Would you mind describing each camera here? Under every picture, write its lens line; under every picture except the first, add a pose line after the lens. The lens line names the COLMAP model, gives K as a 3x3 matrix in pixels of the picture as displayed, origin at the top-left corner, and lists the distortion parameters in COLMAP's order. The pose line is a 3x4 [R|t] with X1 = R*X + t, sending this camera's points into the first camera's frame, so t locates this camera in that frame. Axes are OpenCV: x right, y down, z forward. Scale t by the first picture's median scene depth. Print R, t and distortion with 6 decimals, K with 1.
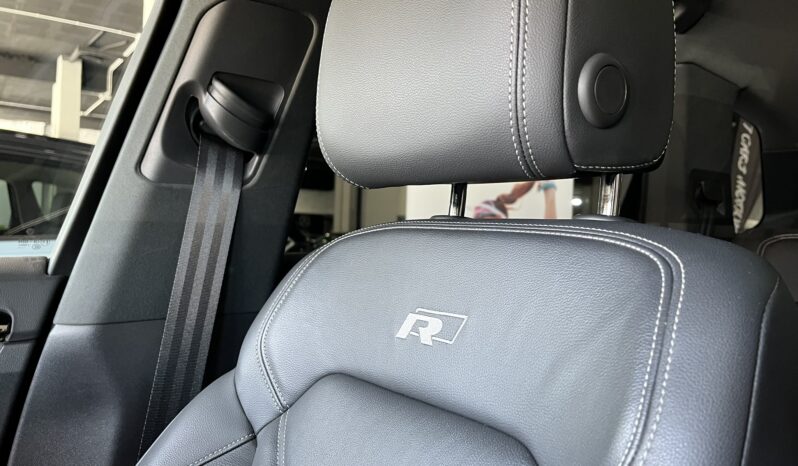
lens RADIAL K [[616.4, 0, 399.0], [0, 616.4, 233.0], [0, 0, 1]] dist [0.063825, -0.090253]
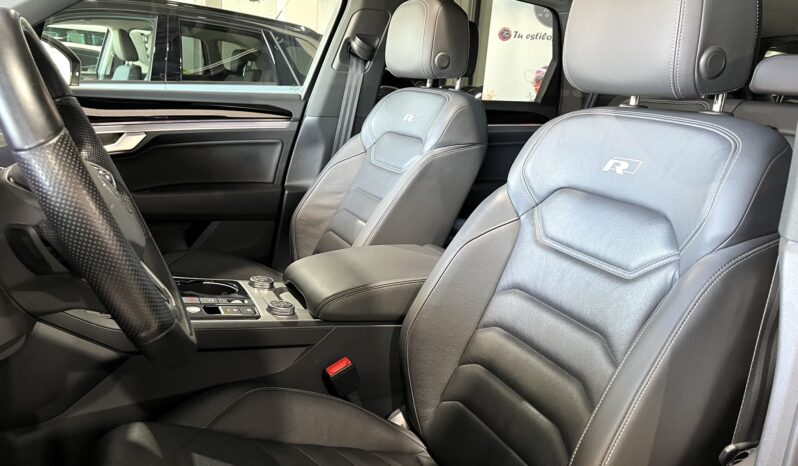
lens RADIAL K [[616.4, 0, 399.0], [0, 616.4, 233.0], [0, 0, 1]] dist [0.063825, -0.090253]
pose [[0.979950, 0.083001, -0.181135, 0.525017], [-0.038602, 0.970966, 0.236084, -0.036410], [0.195471, -0.224358, 0.954701, -2.023054]]
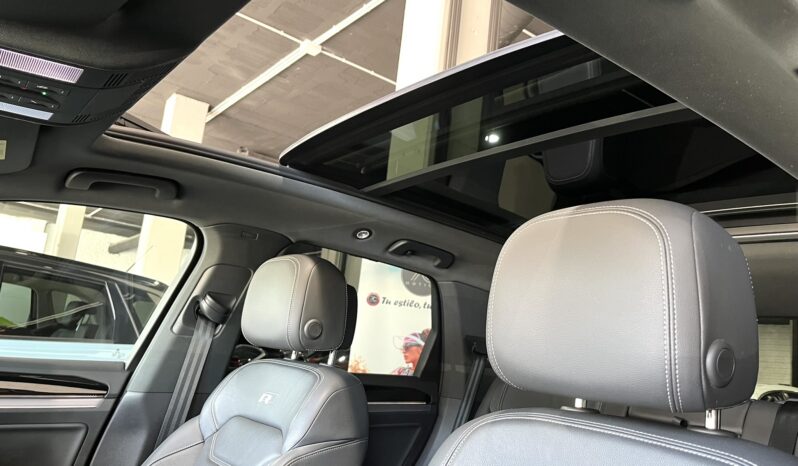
lens RADIAL K [[616.4, 0, 399.0], [0, 616.4, 233.0], [0, 0, 1]] dist [0.063825, -0.090253]
pose [[0.997178, 0.074654, 0.007909, 0.423847], [-0.071903, 0.980052, -0.185279, -0.082131], [-0.021584, 0.184187, 0.982654, -1.479107]]
